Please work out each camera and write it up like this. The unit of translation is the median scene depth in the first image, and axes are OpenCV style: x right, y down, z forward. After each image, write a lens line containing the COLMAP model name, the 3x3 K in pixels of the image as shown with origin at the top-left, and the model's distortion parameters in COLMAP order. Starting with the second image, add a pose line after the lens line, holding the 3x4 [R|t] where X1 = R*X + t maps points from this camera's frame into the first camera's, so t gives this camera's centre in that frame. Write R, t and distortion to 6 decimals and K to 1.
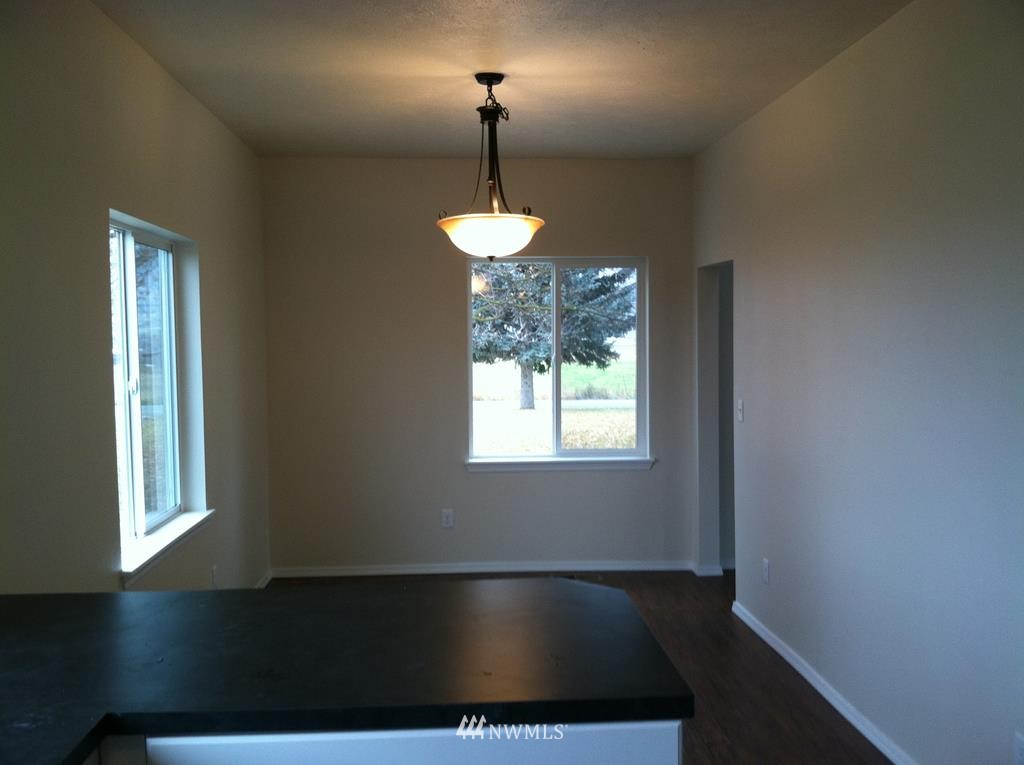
lens RADIAL K [[988.5, 0, 516.8], [0, 988.5, 401.2], [0, 0, 1]] dist [0.079620, -0.303088]
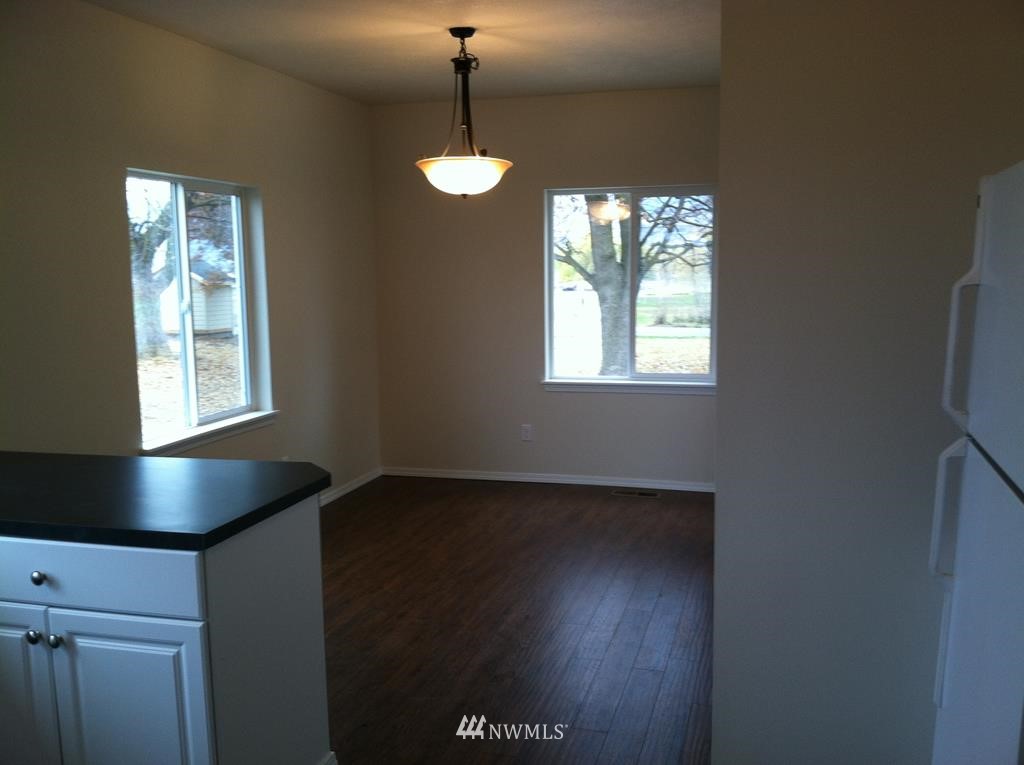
lens RADIAL K [[988.5, 0, 516.8], [0, 988.5, 401.2], [0, 0, 1]] dist [0.079620, -0.303088]
pose [[0.947166, 0.041568, -0.318038, 0.397325], [-0.018064, 0.996906, 0.076499, 0.000316], [0.320234, -0.066712, 0.944986, -0.057151]]
